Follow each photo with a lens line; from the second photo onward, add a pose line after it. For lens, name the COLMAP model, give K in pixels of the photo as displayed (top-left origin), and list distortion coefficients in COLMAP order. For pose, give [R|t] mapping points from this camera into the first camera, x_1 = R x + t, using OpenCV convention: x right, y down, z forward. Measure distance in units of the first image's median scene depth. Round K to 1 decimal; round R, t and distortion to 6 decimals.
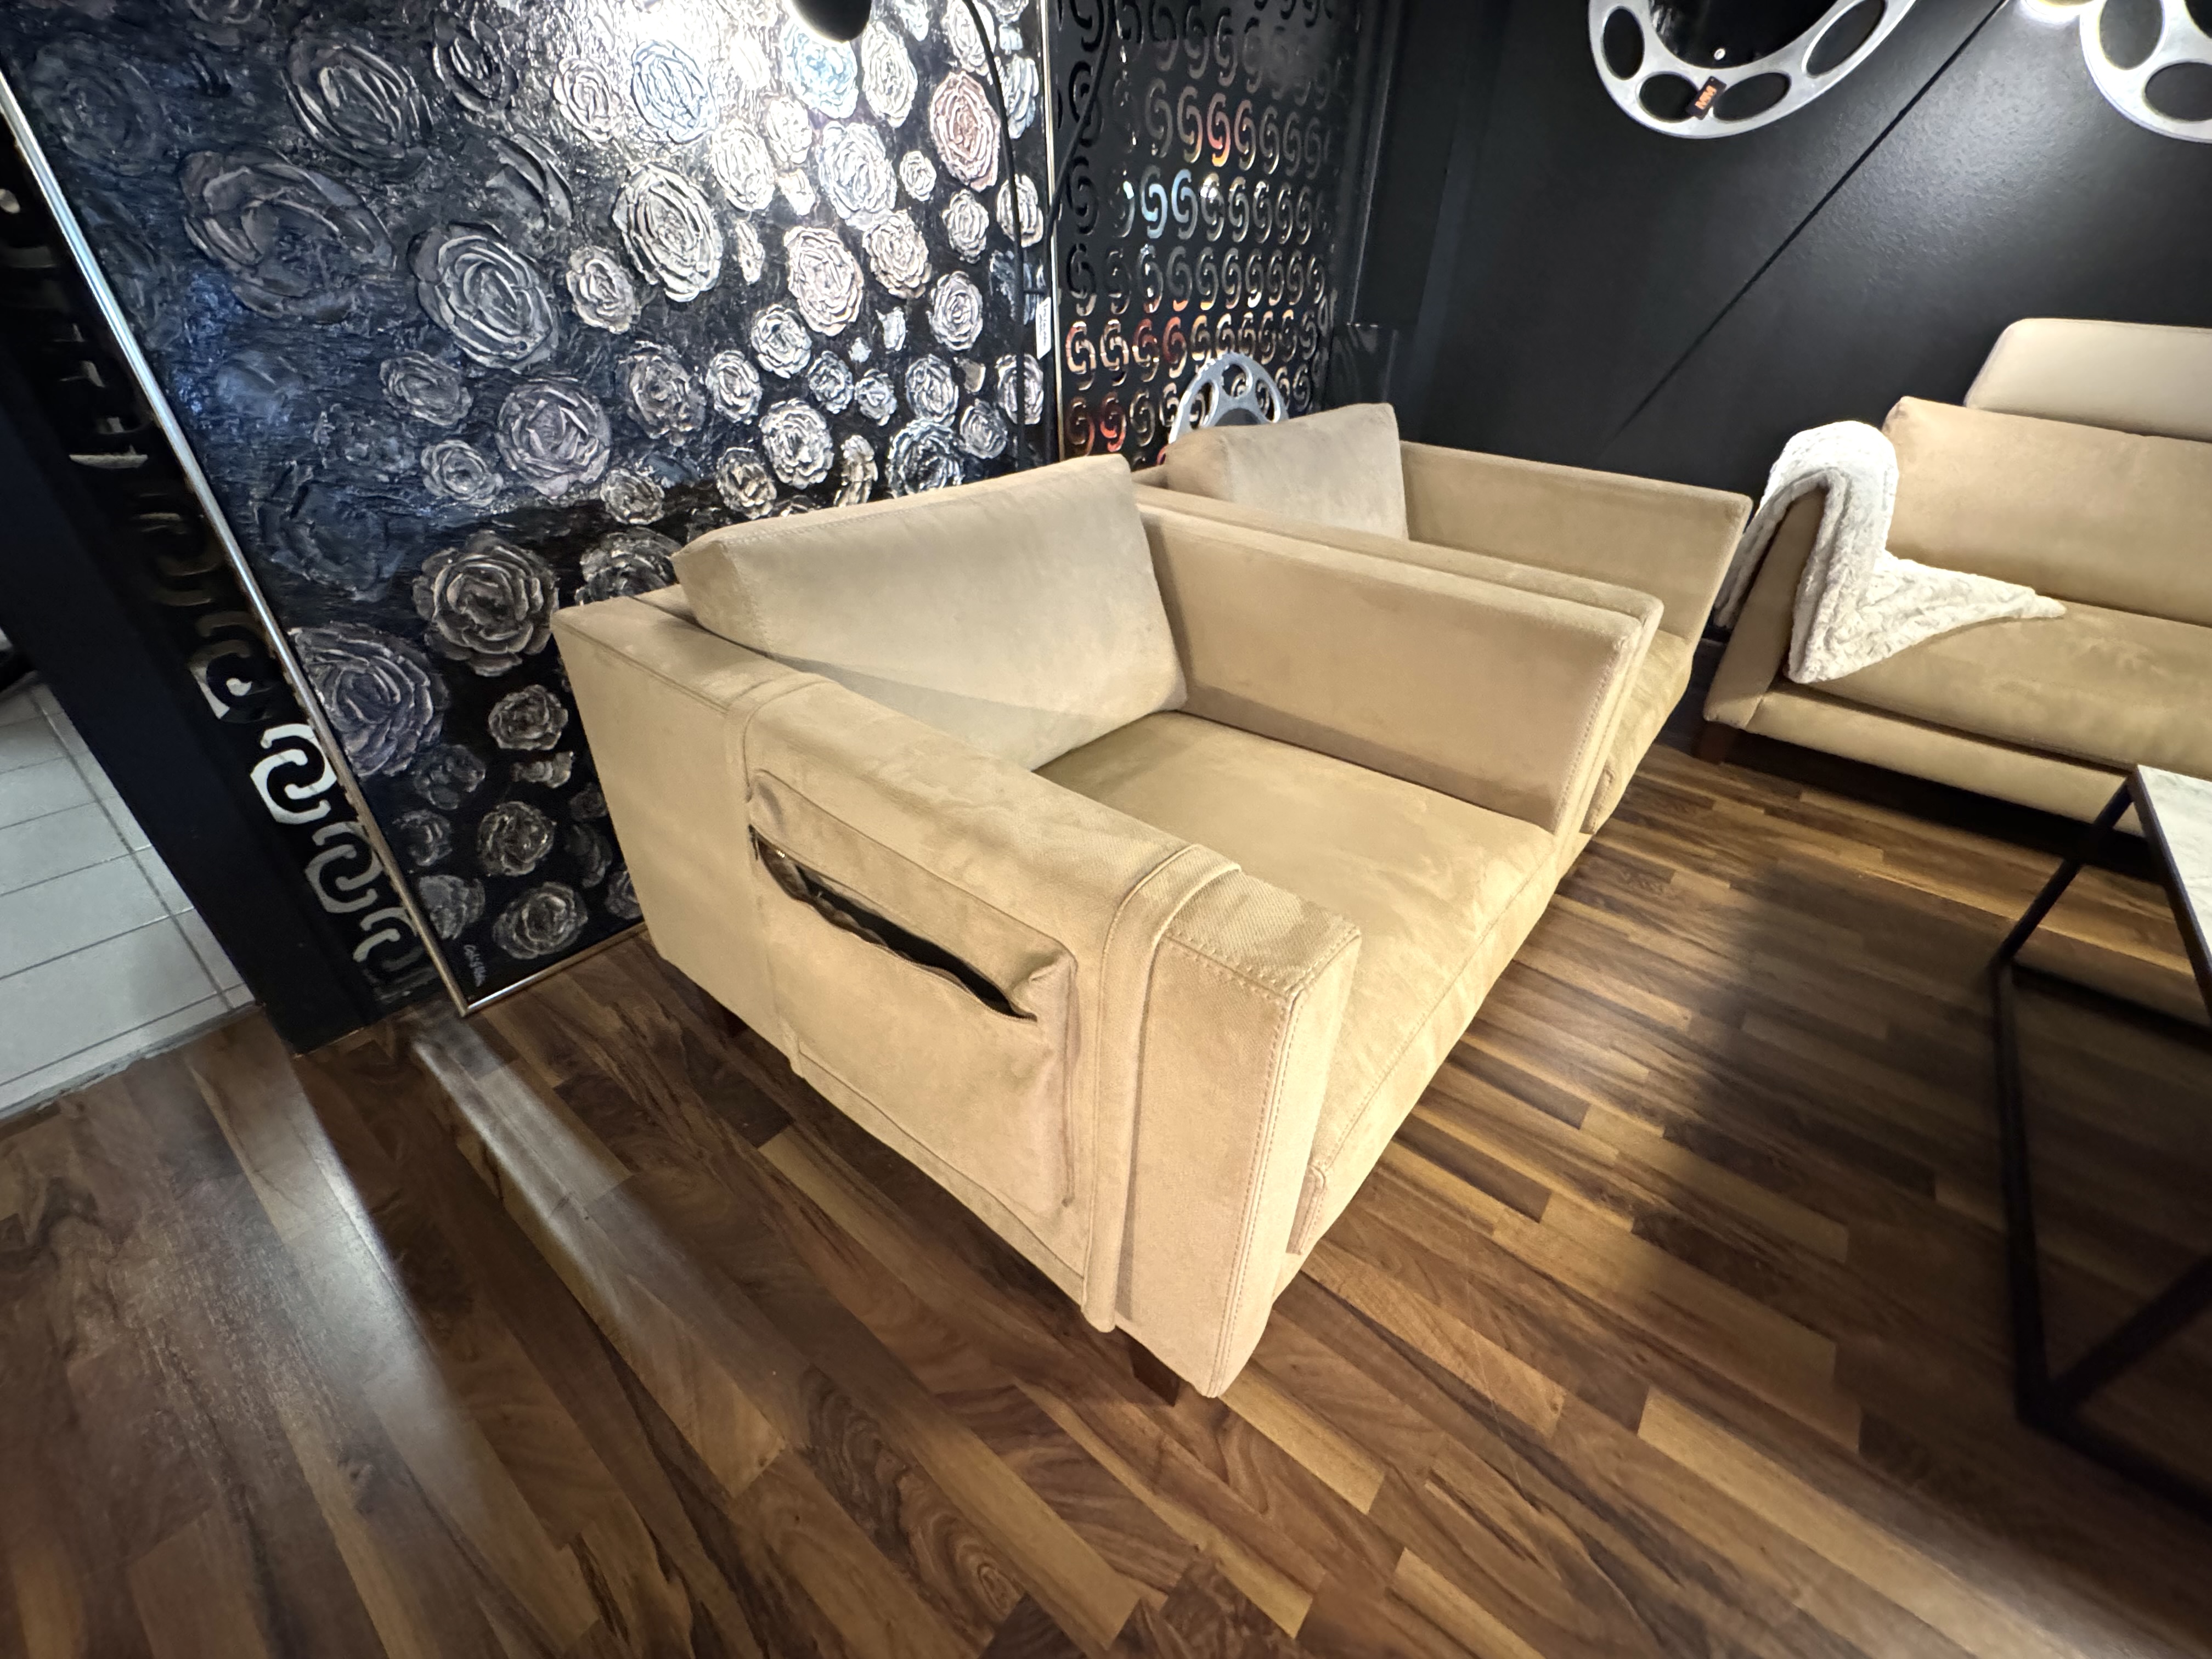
lens RADIAL K [[893.5, 0, 1112.1], [0, 893.5, 824.3], [0, 0, 1]] dist [-0.003759, -0.000433]
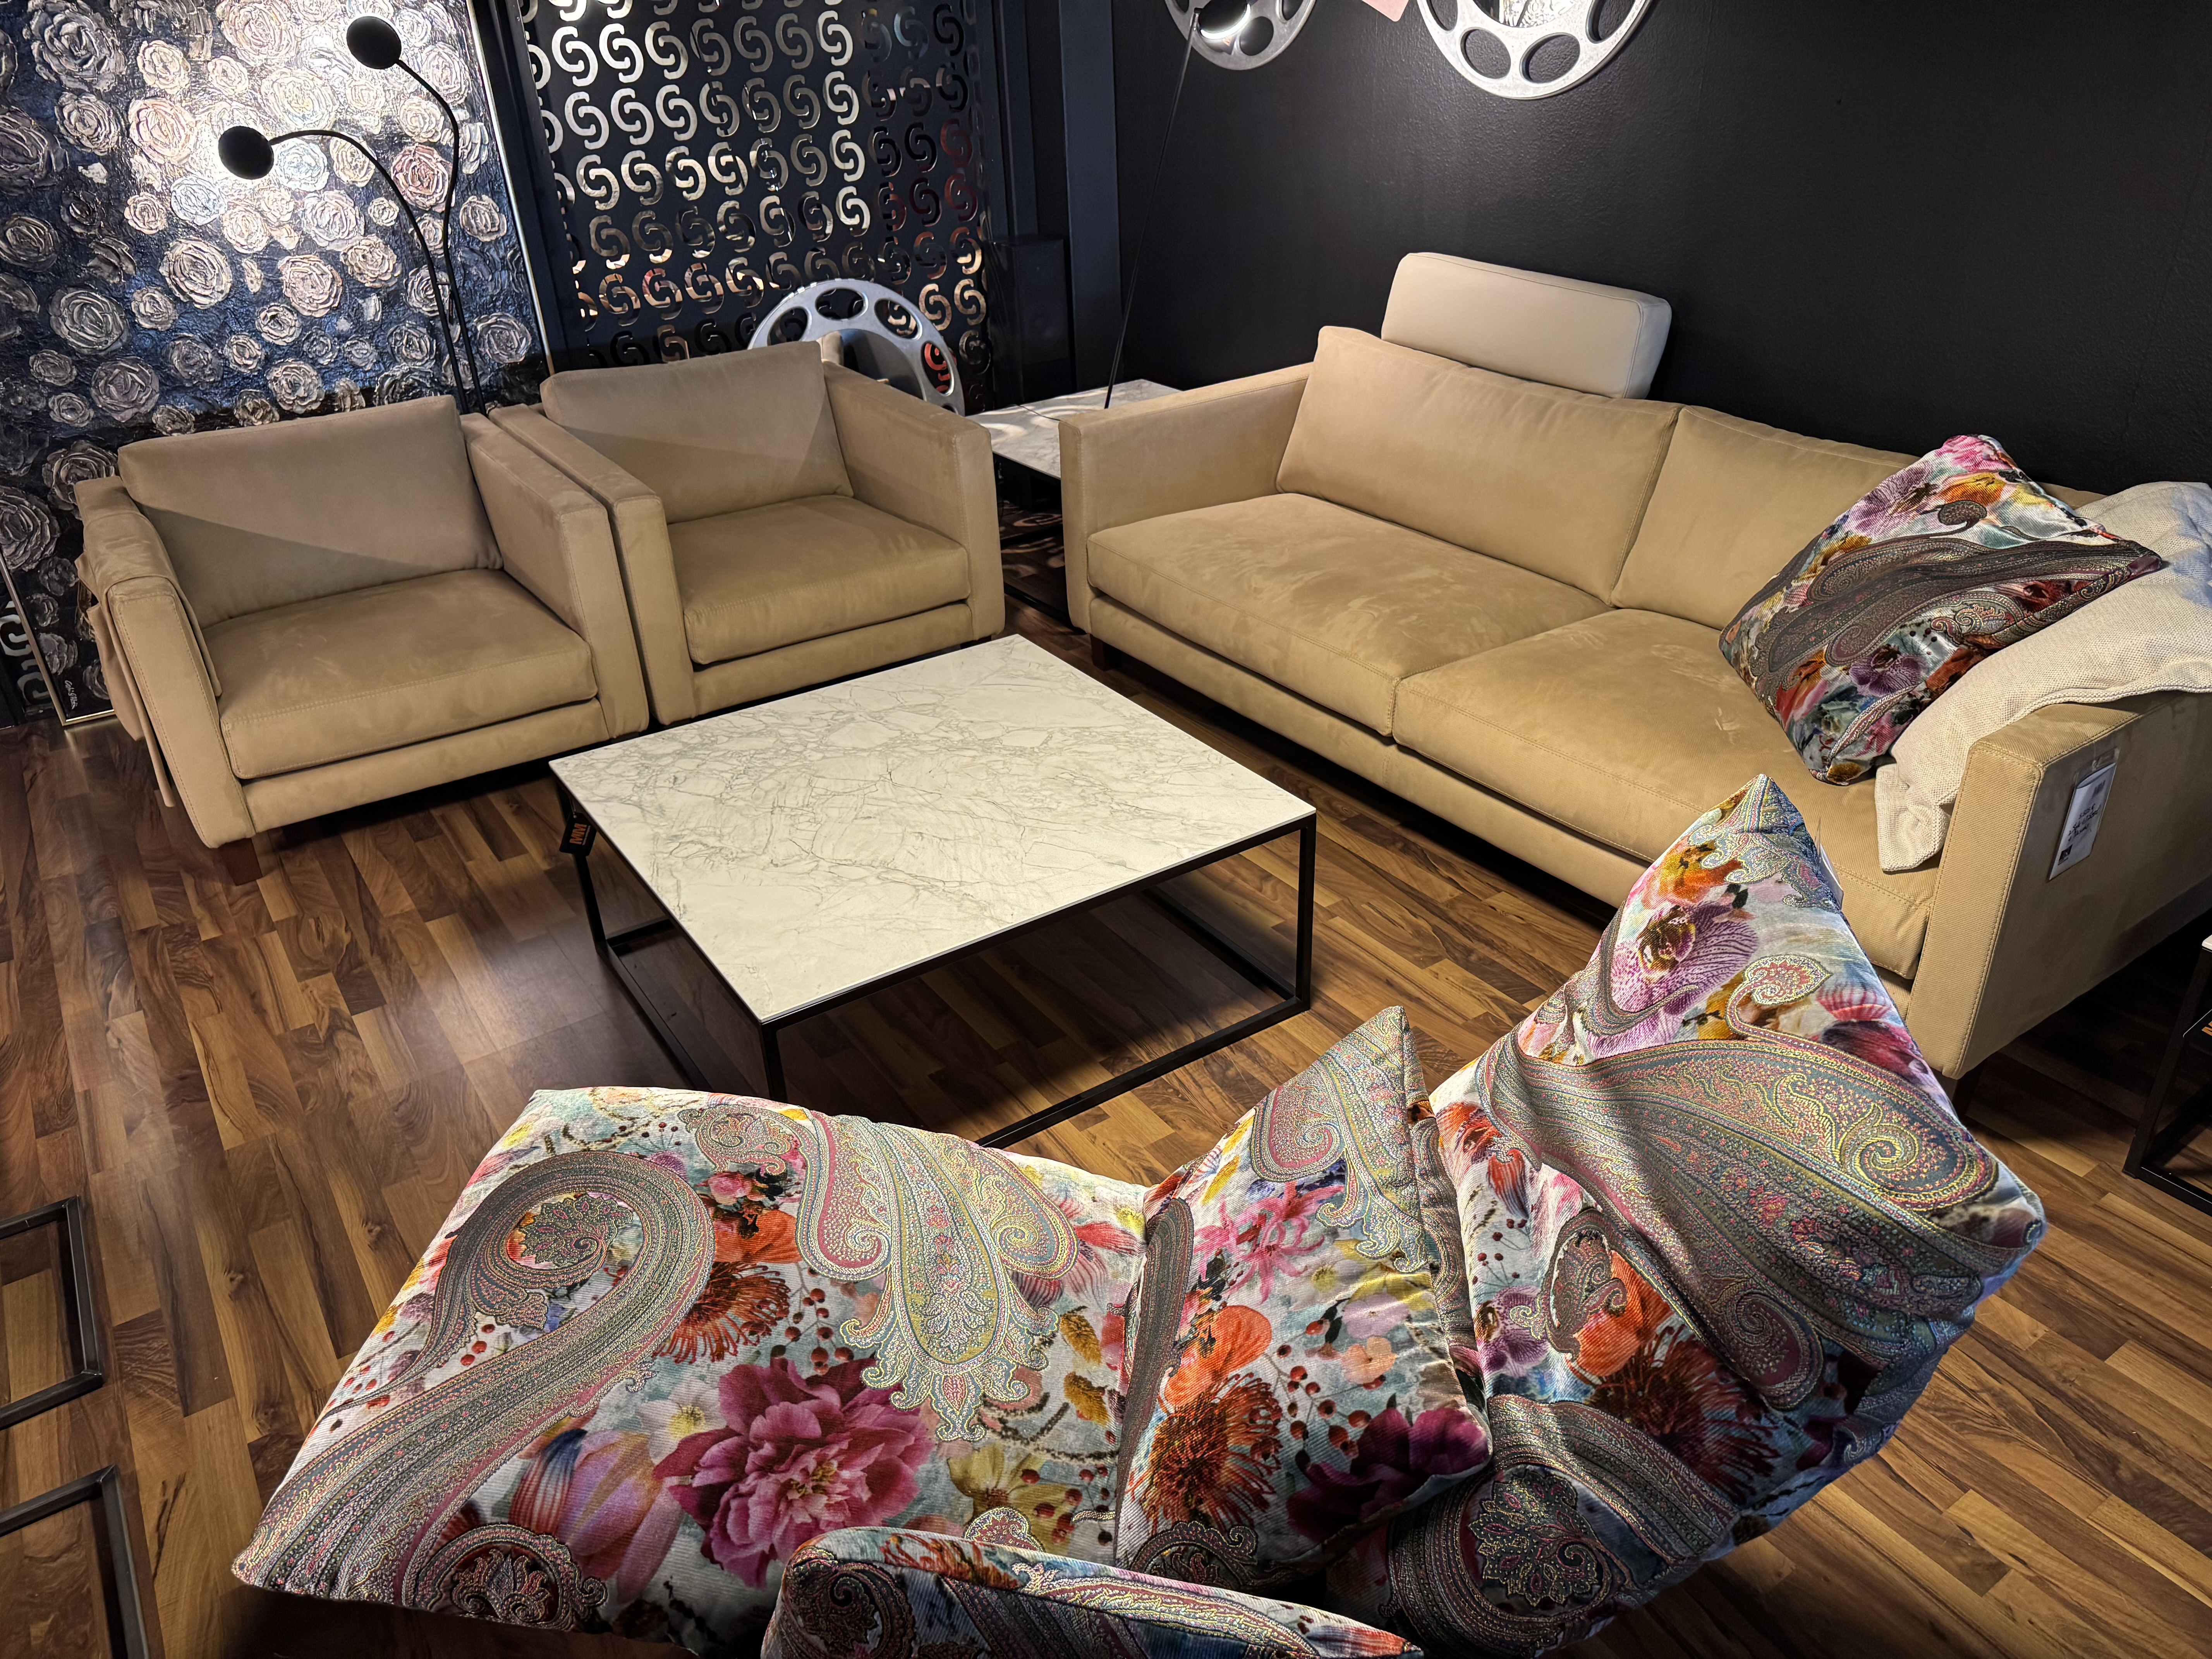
lens RADIAL K [[1539.2, 0, 1113.1], [0, 1539.2, 825.2], [0, 0, 1]] dist [0.012475, -0.014992]
pose [[0.952874, 0.087716, -0.290409, 2.281523], [-0.105879, 0.993249, -0.047400, 0.377817], [0.284290, 0.075915, 0.955728, -1.349734]]
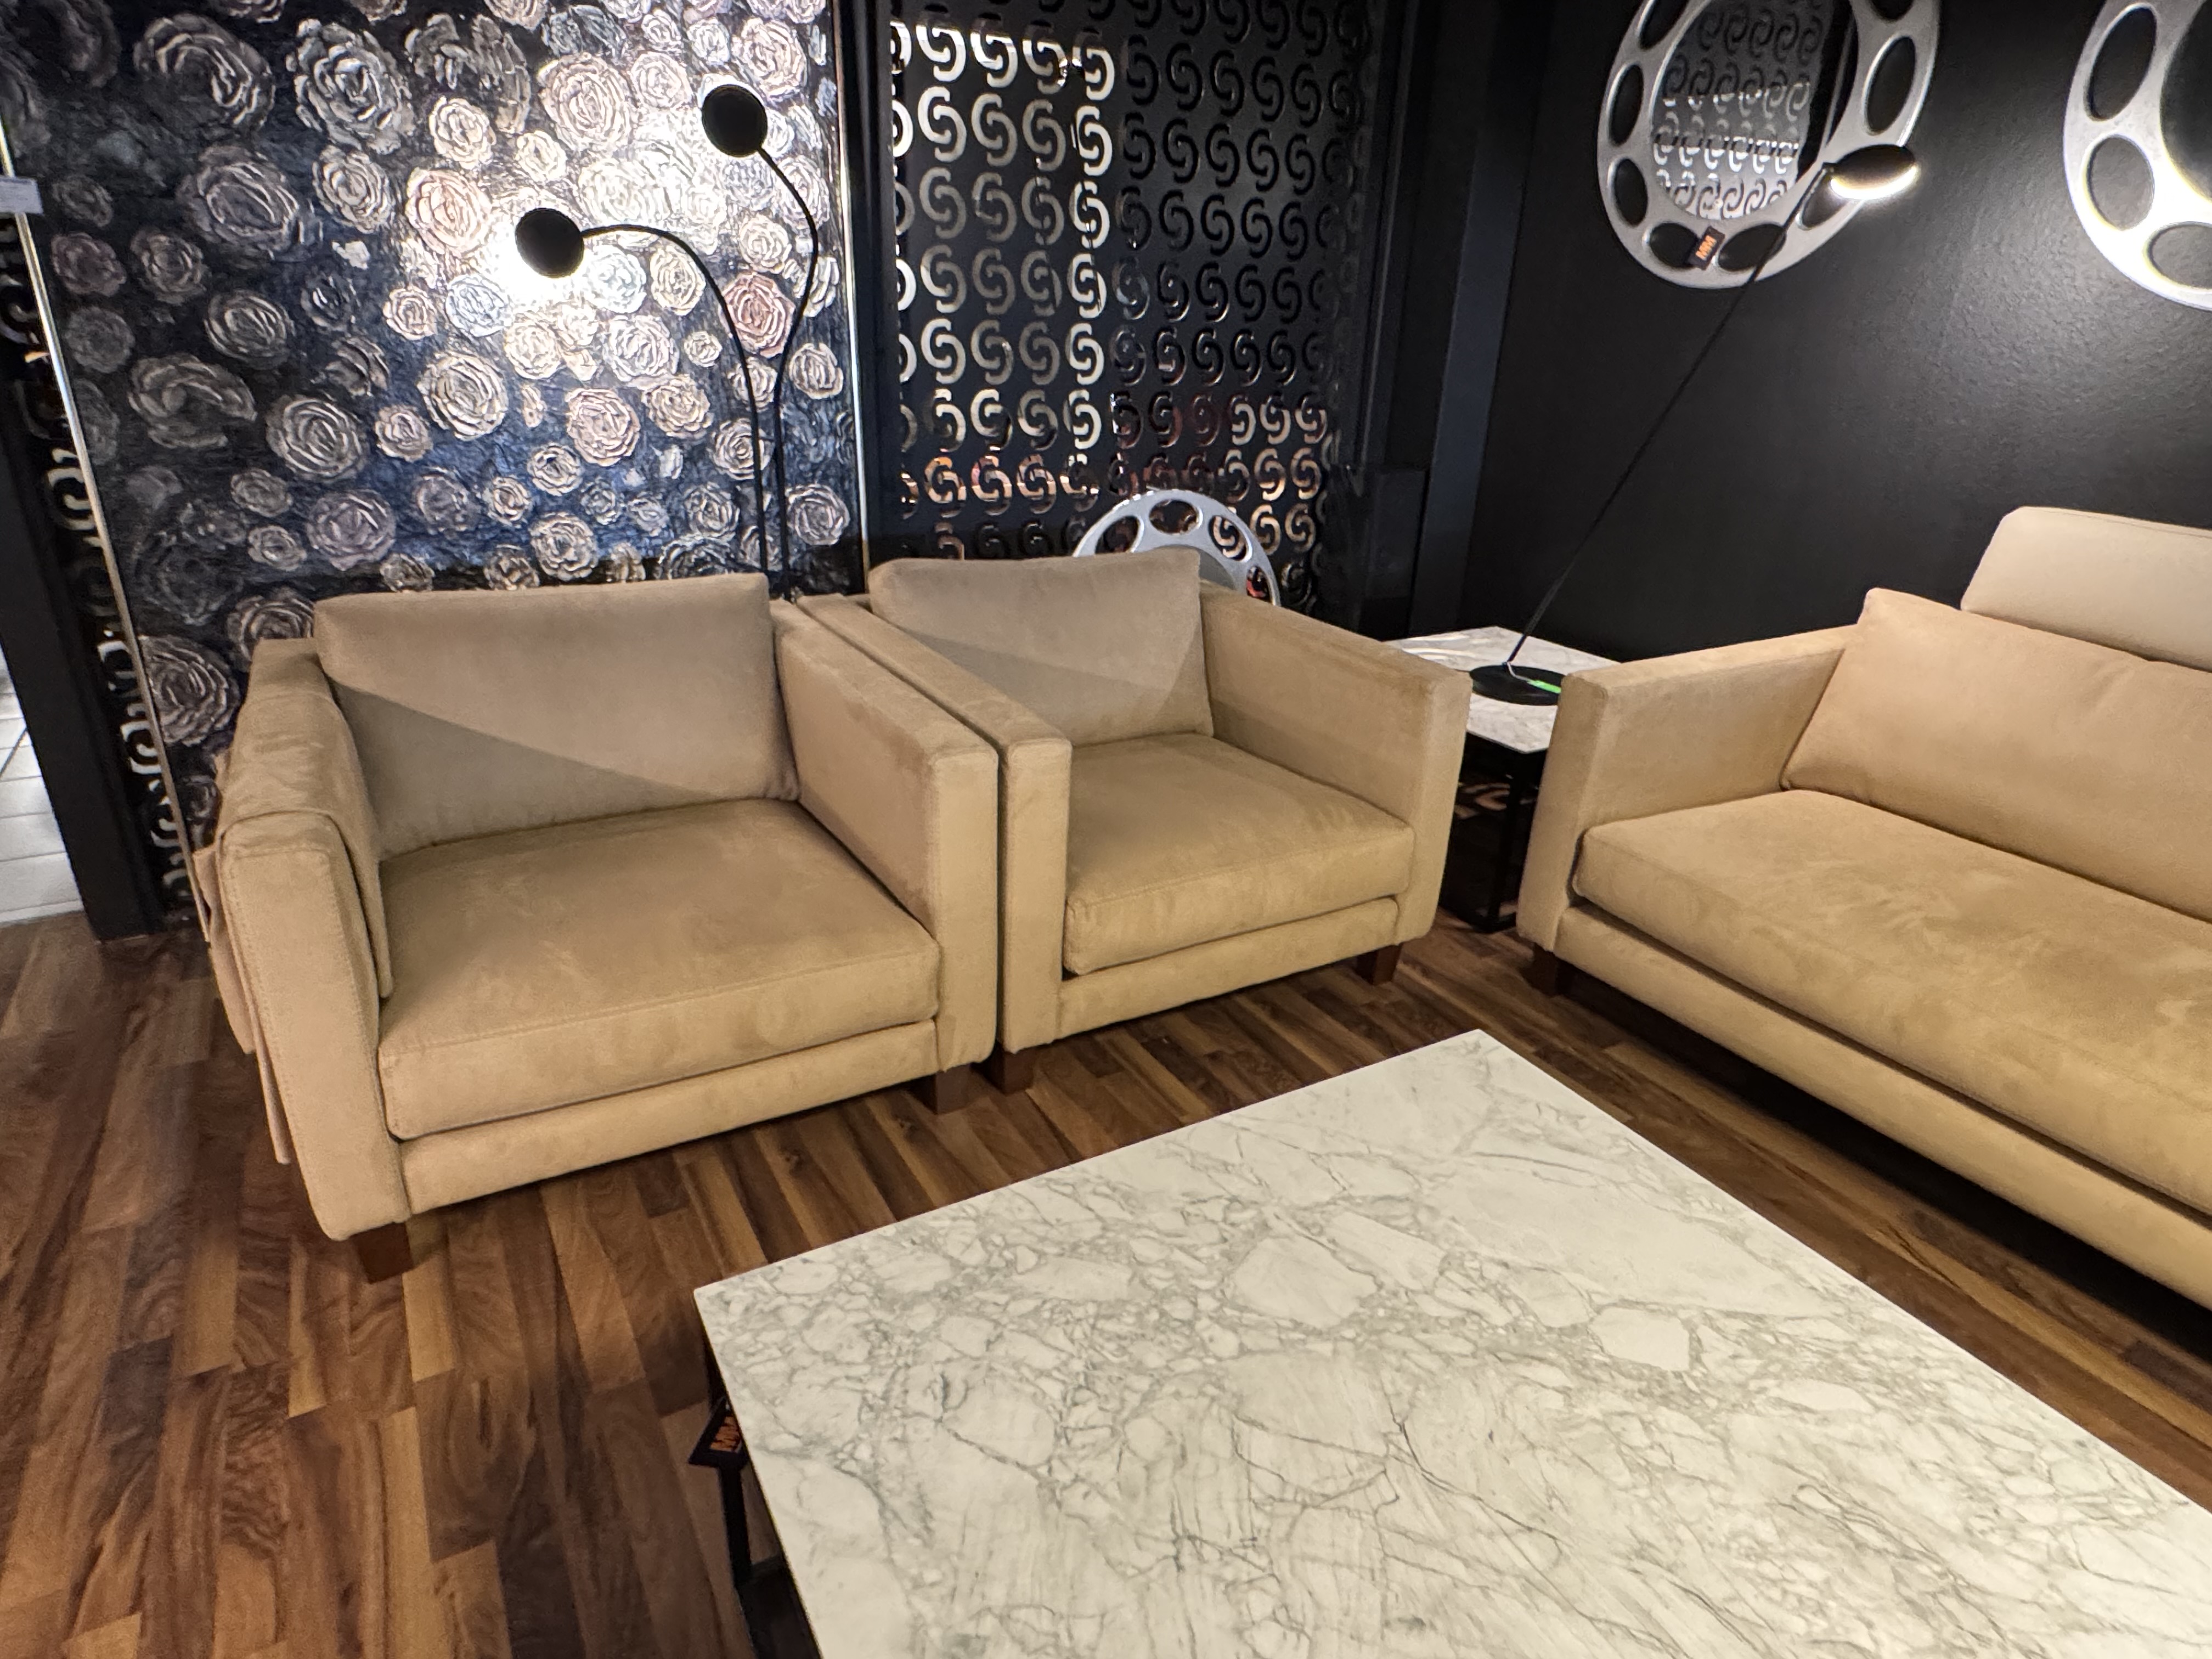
lens RADIAL K [[1220.9, 0, 1106.0], [0, 1220.9, 829.5], [0, 0, 1]] dist [-0.000677, -0.001844]
pose [[0.933750, 0.146376, -0.326627, 1.190259], [-0.204222, 0.967313, -0.150327, 0.066005], [0.293946, 0.207073, 0.933122, -0.338147]]
